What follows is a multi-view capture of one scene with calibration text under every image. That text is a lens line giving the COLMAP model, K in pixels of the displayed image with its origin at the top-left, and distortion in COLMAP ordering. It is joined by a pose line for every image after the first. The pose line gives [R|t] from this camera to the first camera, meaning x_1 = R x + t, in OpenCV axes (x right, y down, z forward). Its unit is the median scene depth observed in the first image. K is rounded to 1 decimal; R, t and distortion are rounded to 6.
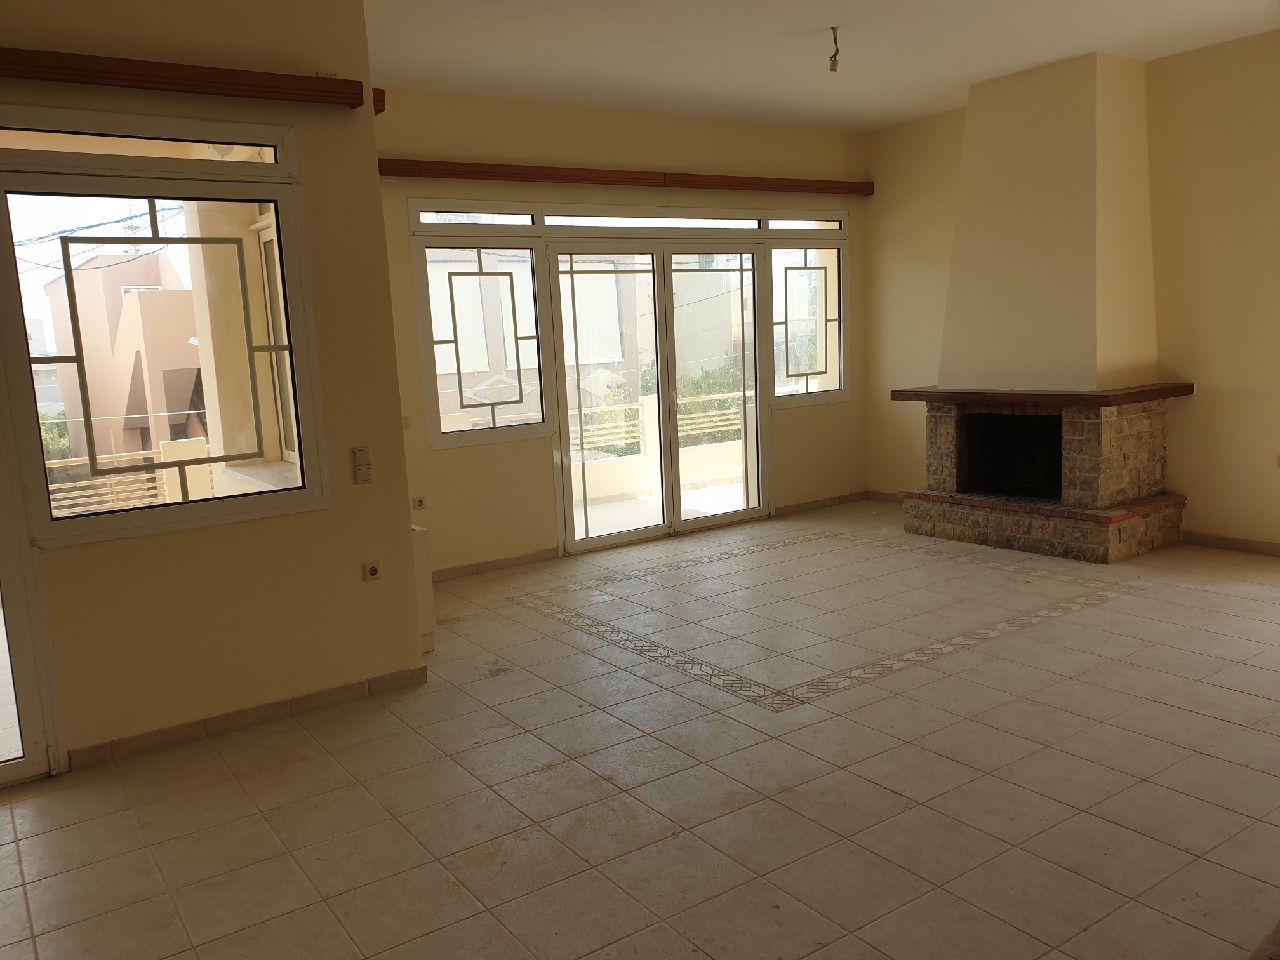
lens RADIAL K [[1033.7, 0, 648.9], [0, 1033.7, 487.7], [0, 0, 1]] dist [0.124611, -0.110739]
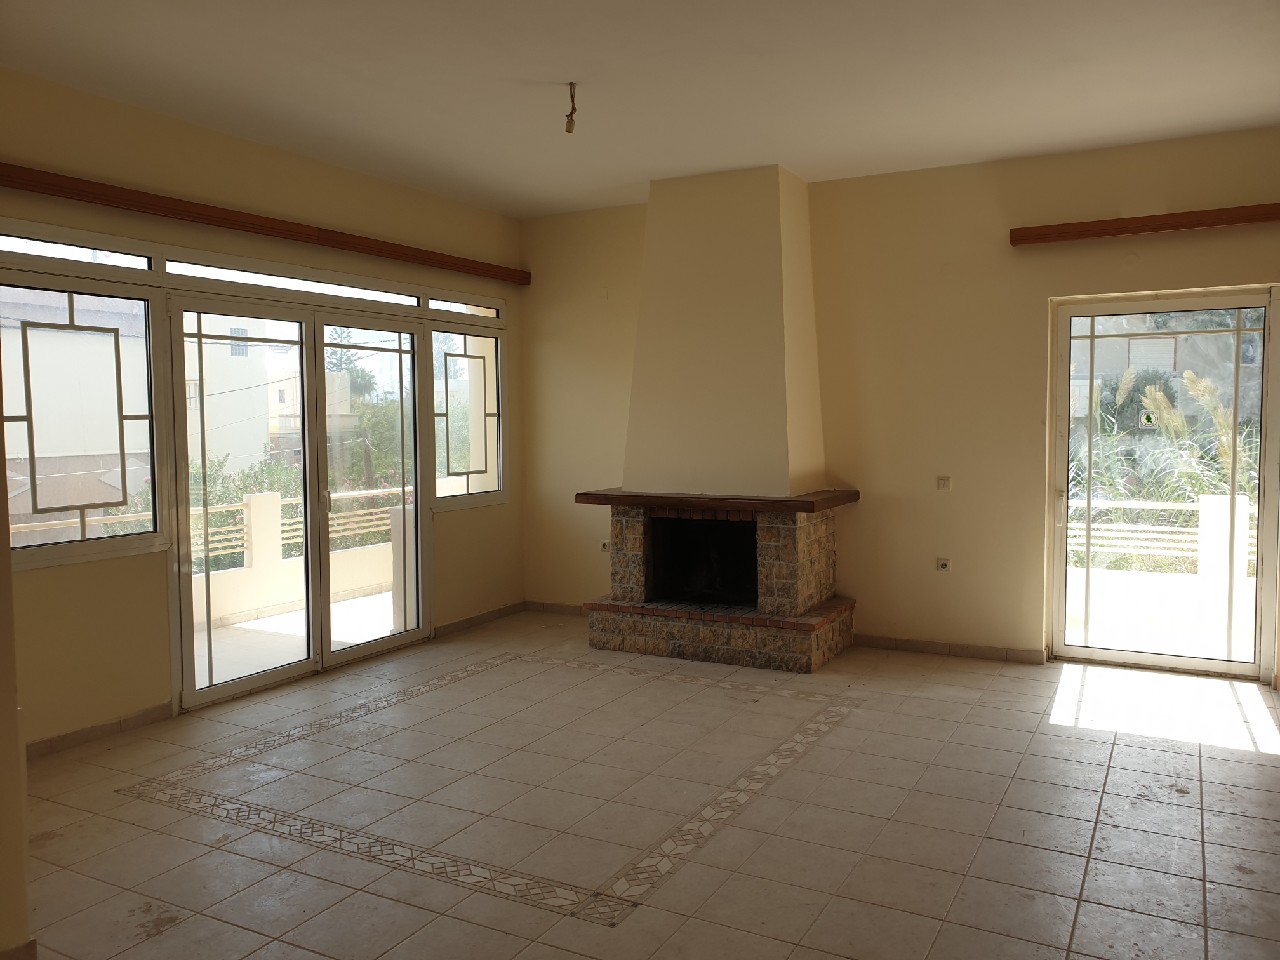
lens RADIAL K [[1033.7, 0, 646.7], [0, 1033.7, 476.2], [0, 0, 1]] dist [0.124611, -0.110739]
pose [[0.905208, 0.014506, 0.424721, -0.104999], [0.031218, 0.994447, -0.100501, -0.015624], [-0.423821, 0.104234, 0.899728, 0.171338]]
